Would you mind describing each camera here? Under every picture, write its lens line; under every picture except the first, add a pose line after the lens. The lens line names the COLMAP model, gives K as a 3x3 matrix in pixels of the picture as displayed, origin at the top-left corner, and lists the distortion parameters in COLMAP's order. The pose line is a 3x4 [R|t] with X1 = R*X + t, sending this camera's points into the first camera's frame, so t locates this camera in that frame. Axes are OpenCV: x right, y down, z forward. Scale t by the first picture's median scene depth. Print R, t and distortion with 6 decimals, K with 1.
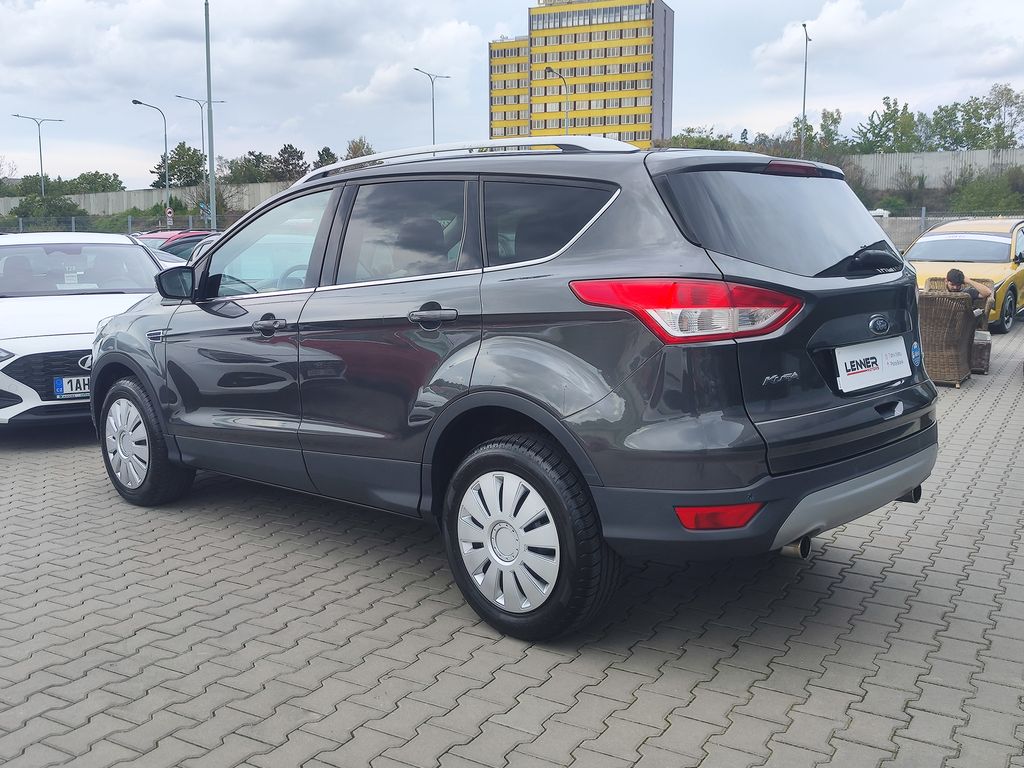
lens RADIAL K [[1031.7, 0, 518.2], [0, 1031.7, 339.1], [0, 0, 1]] dist [0.059406, -0.117201]
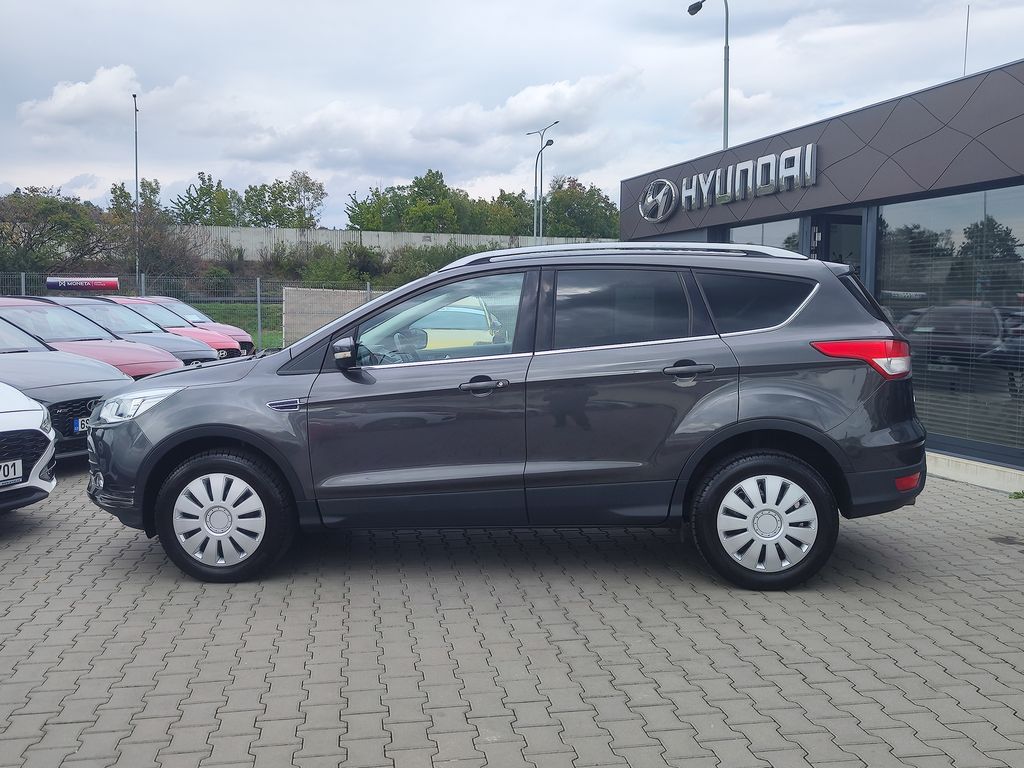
lens RADIAL K [[1031.7, 0, 518.2], [0, 1031.7, 339.1], [0, 0, 1]] dist [0.059406, -0.117201]
pose [[0.753135, -0.010289, 0.657786, -0.103247], [0.052222, 0.997657, -0.044186, -0.001293], [-0.655791, 0.067629, 0.751908, 0.010227]]
